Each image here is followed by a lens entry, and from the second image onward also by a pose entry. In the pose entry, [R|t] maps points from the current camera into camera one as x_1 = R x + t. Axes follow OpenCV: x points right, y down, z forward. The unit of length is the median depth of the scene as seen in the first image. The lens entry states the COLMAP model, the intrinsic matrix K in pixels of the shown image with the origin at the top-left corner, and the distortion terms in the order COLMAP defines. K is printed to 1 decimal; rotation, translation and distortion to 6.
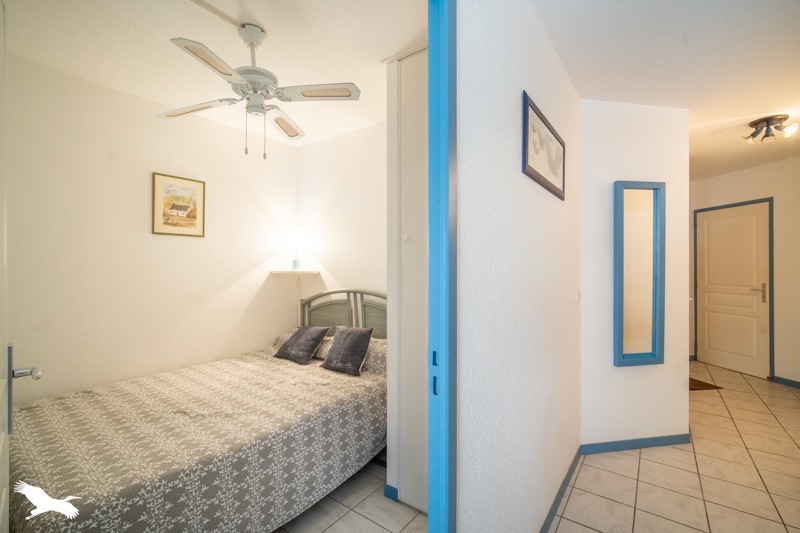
lens RADIAL K [[347.4, 0, 402.1], [0, 347.4, 267.4], [0, 0, 1]] dist [-0.010887, 0.000192]
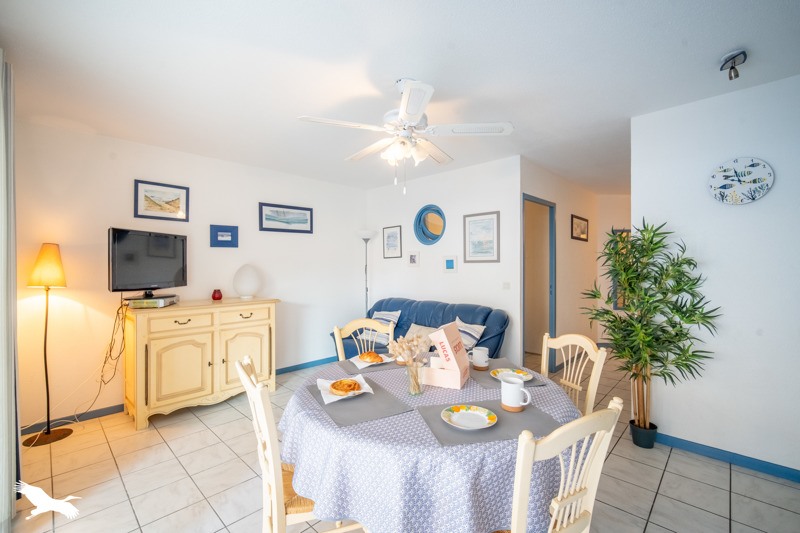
lens RADIAL K [[347.4, 0, 400.5], [0, 347.4, 267.2], [0, 0, 1]] dist [-0.010887, 0.000192]
pose [[0.991608, -0.000315, -0.129280, -0.632333], [0.001160, 0.999978, 0.006460, -0.015392], [0.129275, -0.006555, 0.991587, -1.872662]]
